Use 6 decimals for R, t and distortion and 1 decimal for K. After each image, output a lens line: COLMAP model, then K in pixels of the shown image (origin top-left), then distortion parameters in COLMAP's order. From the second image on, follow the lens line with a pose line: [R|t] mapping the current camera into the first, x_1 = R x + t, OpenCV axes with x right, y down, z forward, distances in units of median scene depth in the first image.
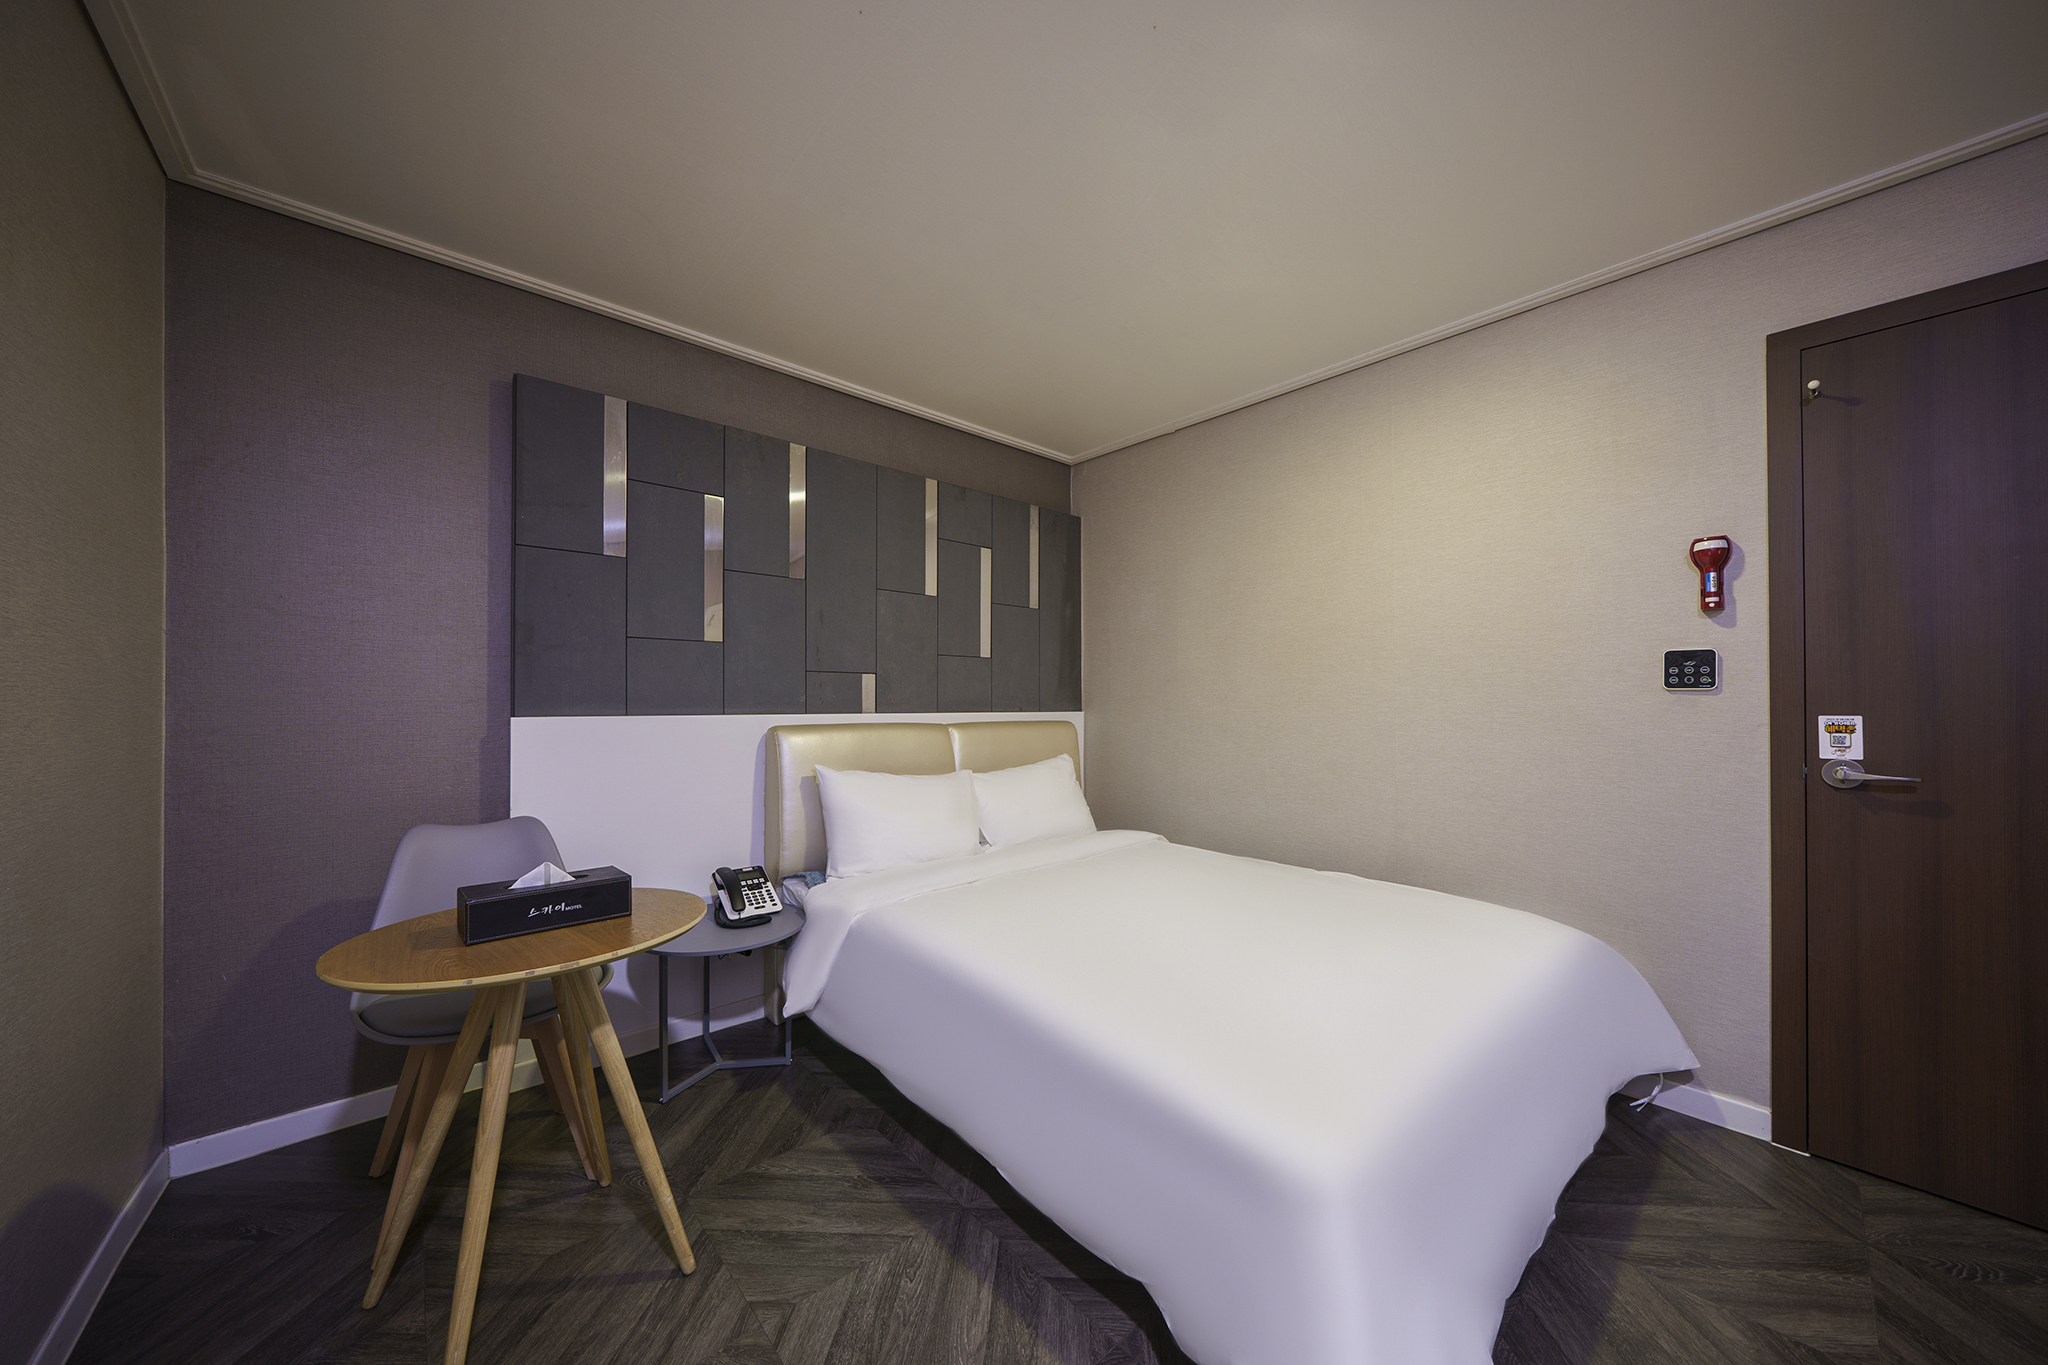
lens RADIAL K [[697.1, 0, 1029.9], [0, 697.1, 693.0], [0, 0, 1]] dist [-0.005555, 0.000015]
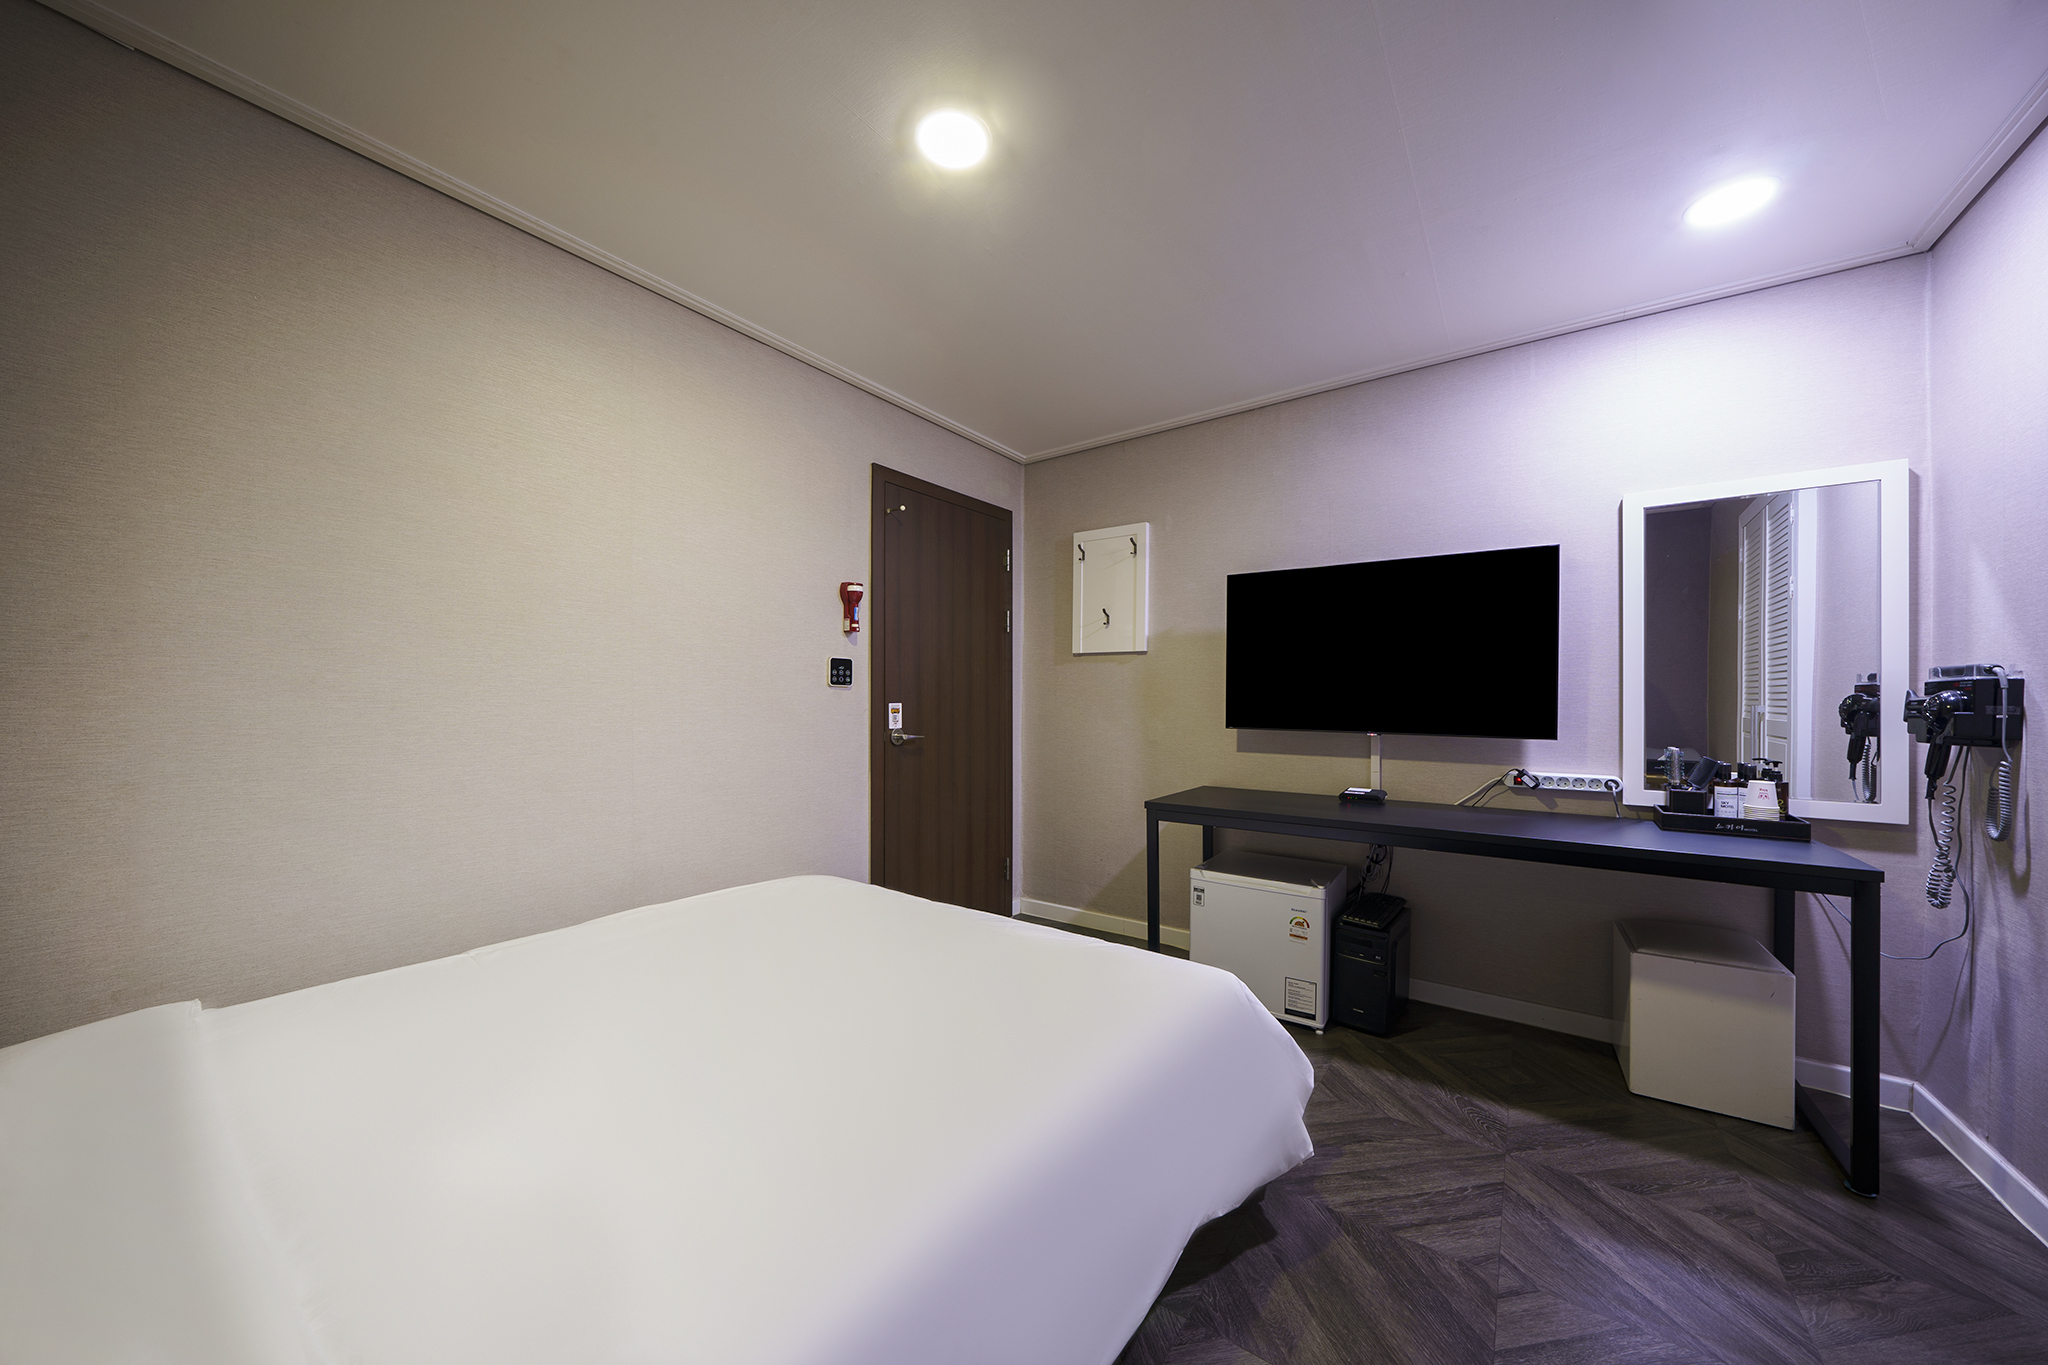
lens RADIAL K [[697.1, 0, 1029.9], [0, 697.1, 693.0], [0, 0, 1]] dist [-0.005555, 0.000015]
pose [[-0.226266, 0.007290, 0.974038, -0.549025], [-0.015265, 0.999823, -0.011029, 0.020122], [-0.973946, -0.017364, -0.226114, 0.980873]]
